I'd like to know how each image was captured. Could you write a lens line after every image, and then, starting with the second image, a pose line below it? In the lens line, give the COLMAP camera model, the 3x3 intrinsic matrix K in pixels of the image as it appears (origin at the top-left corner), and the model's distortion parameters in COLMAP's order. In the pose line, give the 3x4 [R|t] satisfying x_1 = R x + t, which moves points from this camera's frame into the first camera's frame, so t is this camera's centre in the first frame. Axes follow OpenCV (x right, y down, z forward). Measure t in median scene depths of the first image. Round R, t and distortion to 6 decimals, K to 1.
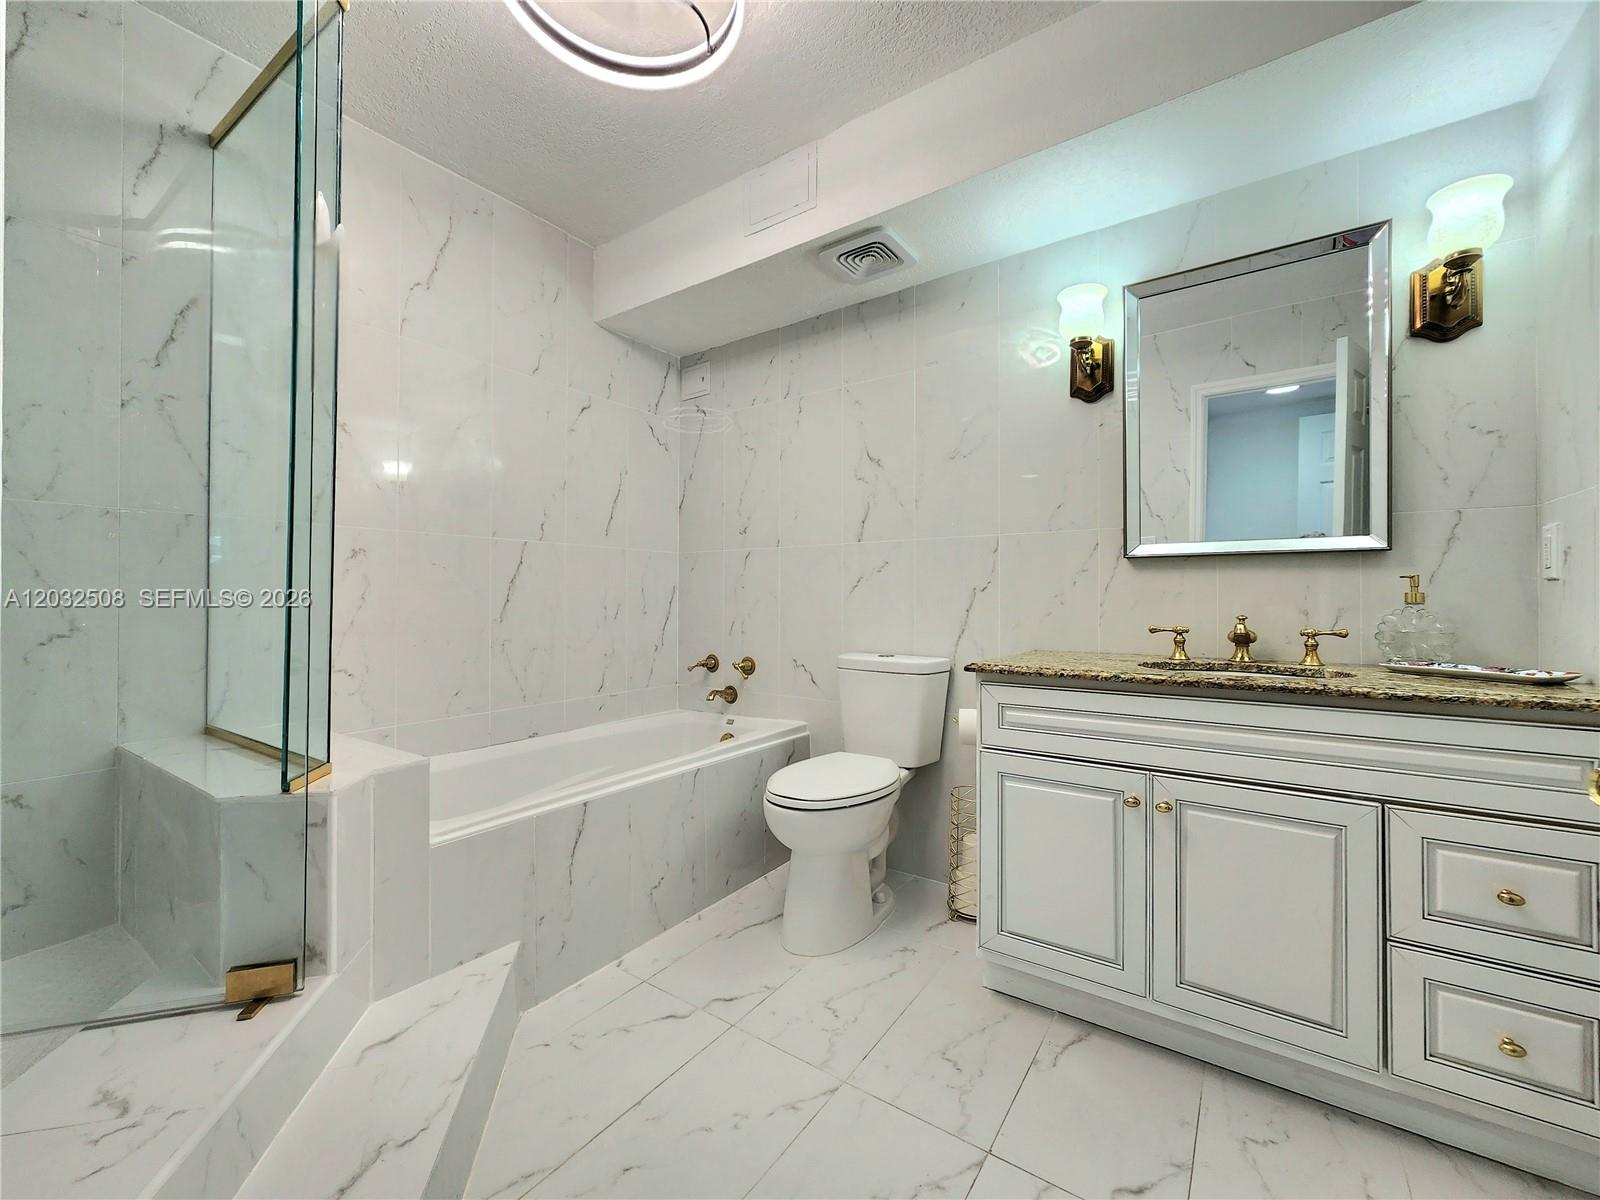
lens RADIAL K [[656.1, 0, 784.4], [0, 656.1, 596.9], [0, 0, 1]] dist [-0.003193, 0.000602]
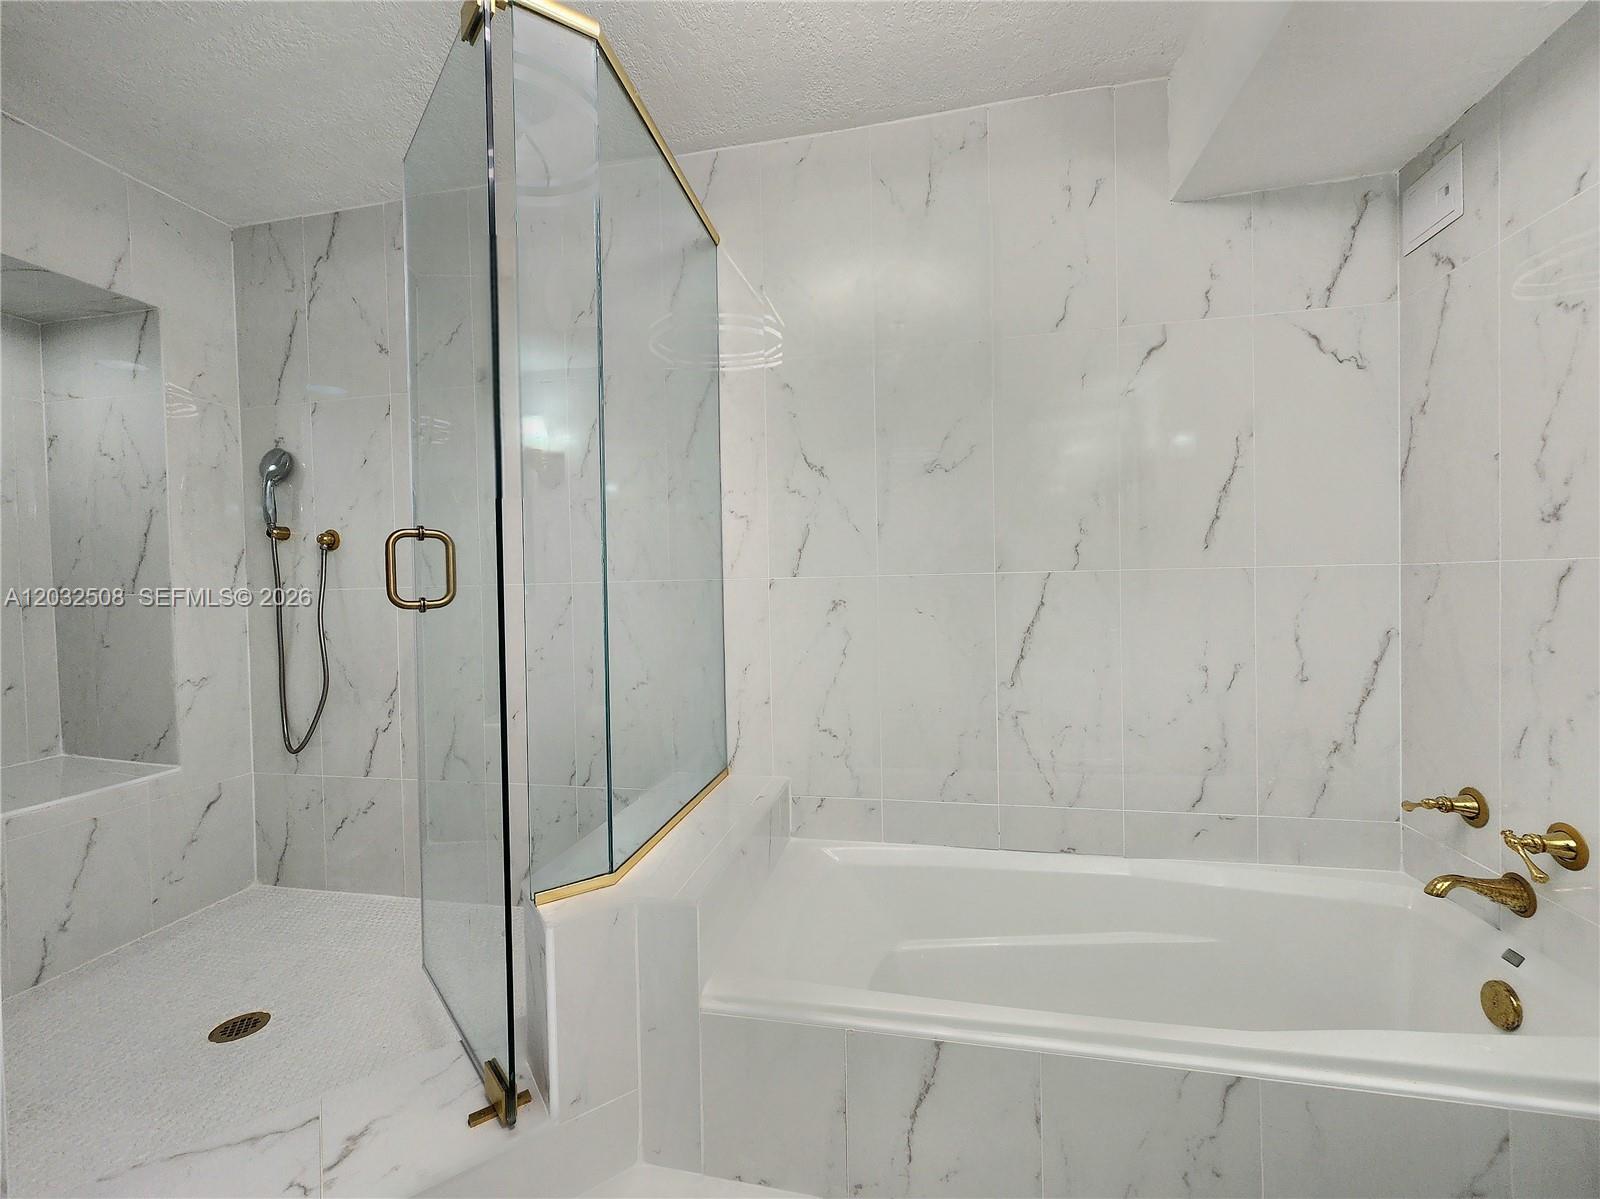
lens RADIAL K [[656.1, 0, 801.5], [0, 656.1, 597.5], [0, 0, 1]] dist [-0.003193, 0.000602]
pose [[0.407804, 0.007286, -0.913040, 0.118766], [0.025535, 0.999486, 0.019381, -0.067945], [0.912712, -0.031218, 0.407409, 0.402741]]
